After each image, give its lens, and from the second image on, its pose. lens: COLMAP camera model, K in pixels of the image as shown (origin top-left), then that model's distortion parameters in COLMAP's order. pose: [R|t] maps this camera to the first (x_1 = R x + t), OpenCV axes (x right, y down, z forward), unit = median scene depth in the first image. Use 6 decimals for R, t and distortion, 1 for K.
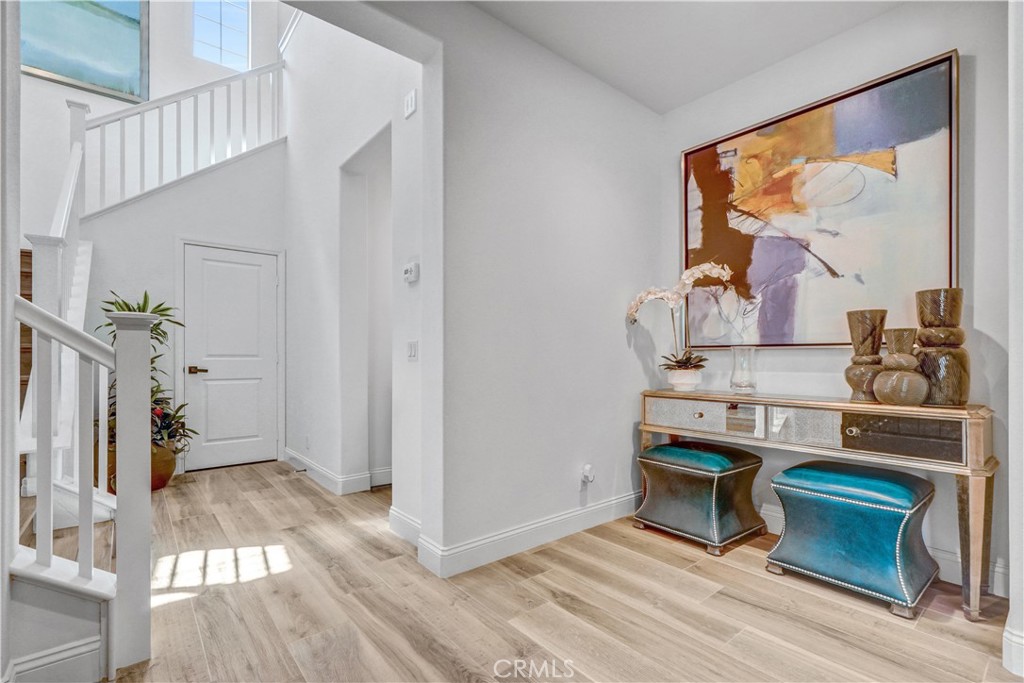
lens RADIAL K [[464.1, 0, 495.3], [0, 464.1, 352.5], [0, 0, 1]] dist [-0.002106, 0.002165]
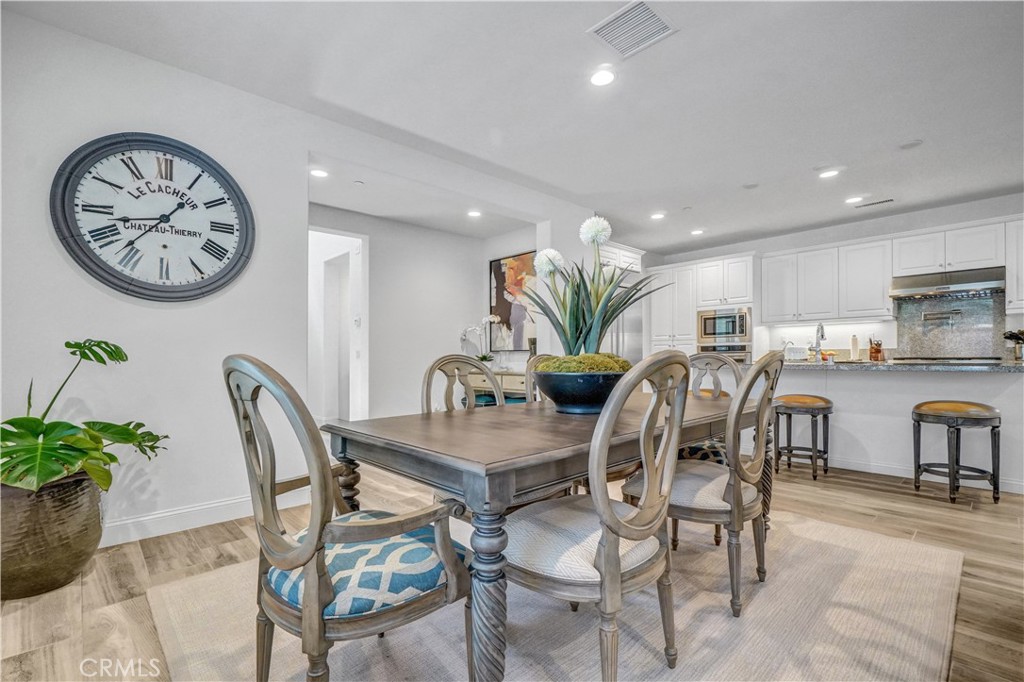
lens RADIAL K [[464.1, 0, 511.5], [0, 464.1, 343.6], [0, 0, 1]] dist [-0.002106, 0.002165]
pose [[0.994769, -0.007517, 0.101875, 0.328201], [0.009419, 0.999790, -0.018196, -0.008101], [-0.101717, 0.019060, 0.994631, -1.315406]]
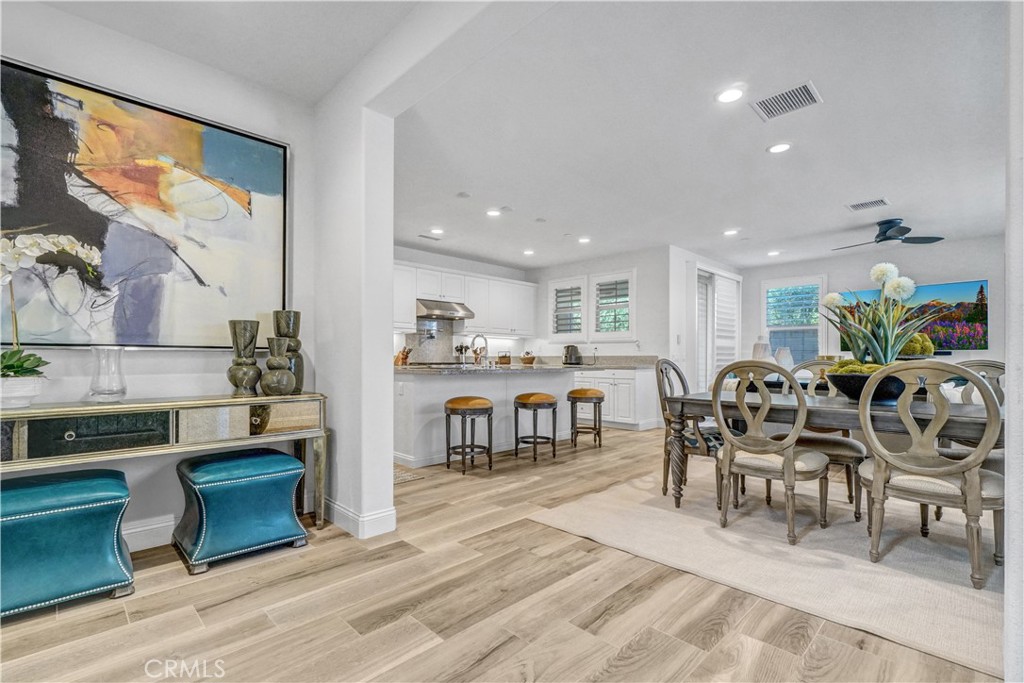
lens RADIAL K [[464.1, 0, 510.9], [0, 464.1, 356.3], [0, 0, 1]] dist [-0.002106, 0.002165]
pose [[-0.104216, 0.008390, 0.994519, -0.381762], [-0.008964, 0.999916, -0.009375, 0.006664], [-0.994514, -0.009892, -0.104133, 0.354173]]
